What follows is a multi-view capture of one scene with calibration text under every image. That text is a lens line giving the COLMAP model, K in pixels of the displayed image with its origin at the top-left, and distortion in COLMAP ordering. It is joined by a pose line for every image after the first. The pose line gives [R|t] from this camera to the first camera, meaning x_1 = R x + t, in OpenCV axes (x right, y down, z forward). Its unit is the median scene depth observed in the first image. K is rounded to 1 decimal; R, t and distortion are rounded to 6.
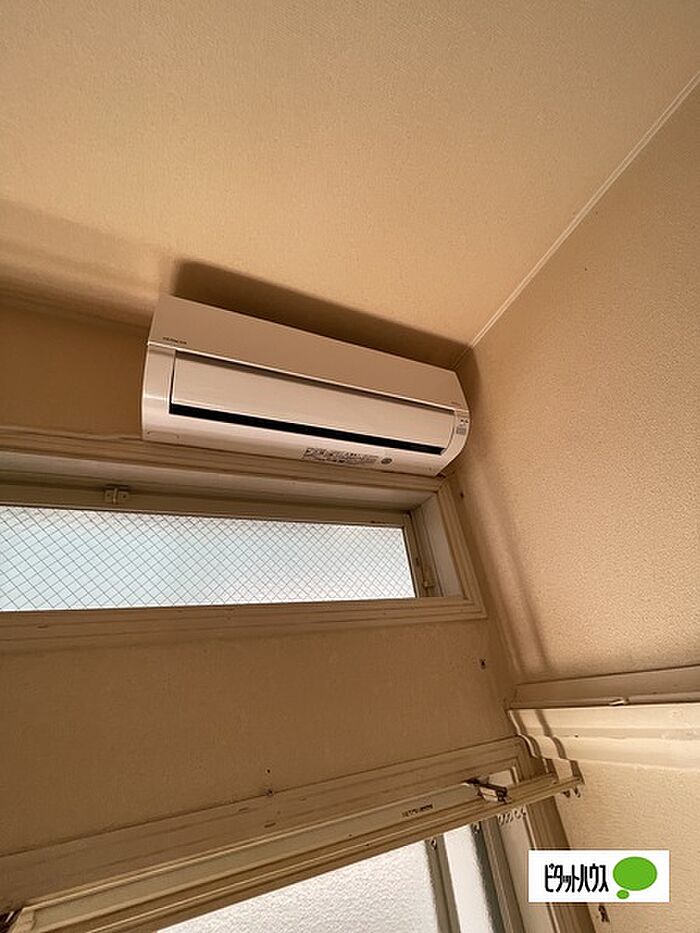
lens RADIAL K [[374.9, 0, 350.0], [0, 374.9, 466.5], [0, 0, 1]] dist [-0.002593, -0.000297]
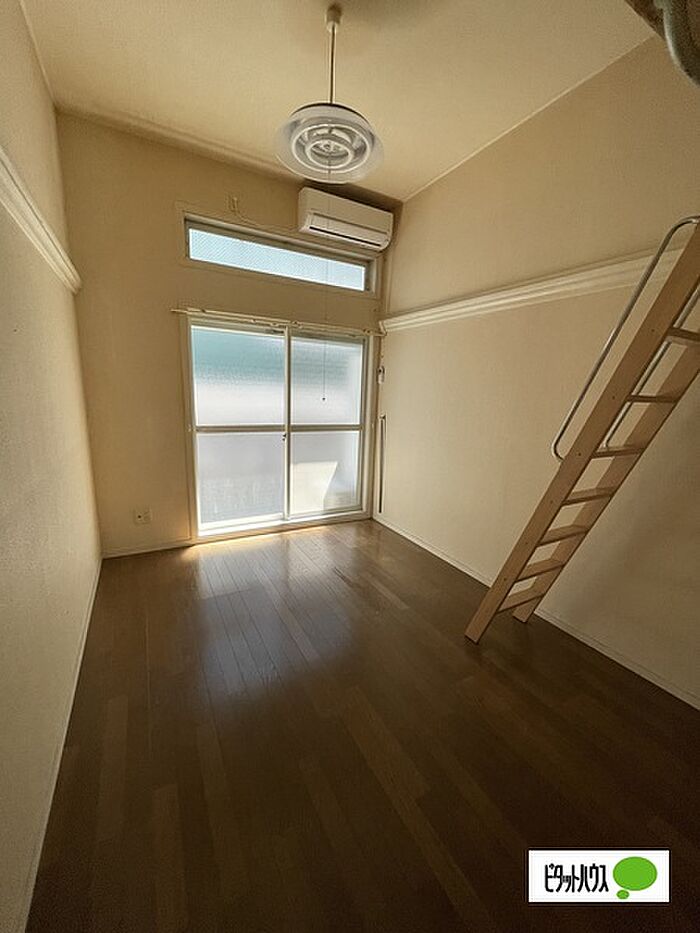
lens RADIAL K [[374.9, 0, 350.0], [0, 374.9, 466.5], [0, 0, 1]] dist [-0.002593, -0.000297]
pose [[0.983070, 0.137185, 0.121463, -0.143735], [-0.183173, 0.719368, 0.670043, -0.783936], [0.004544, -0.680948, 0.732318, -2.646170]]
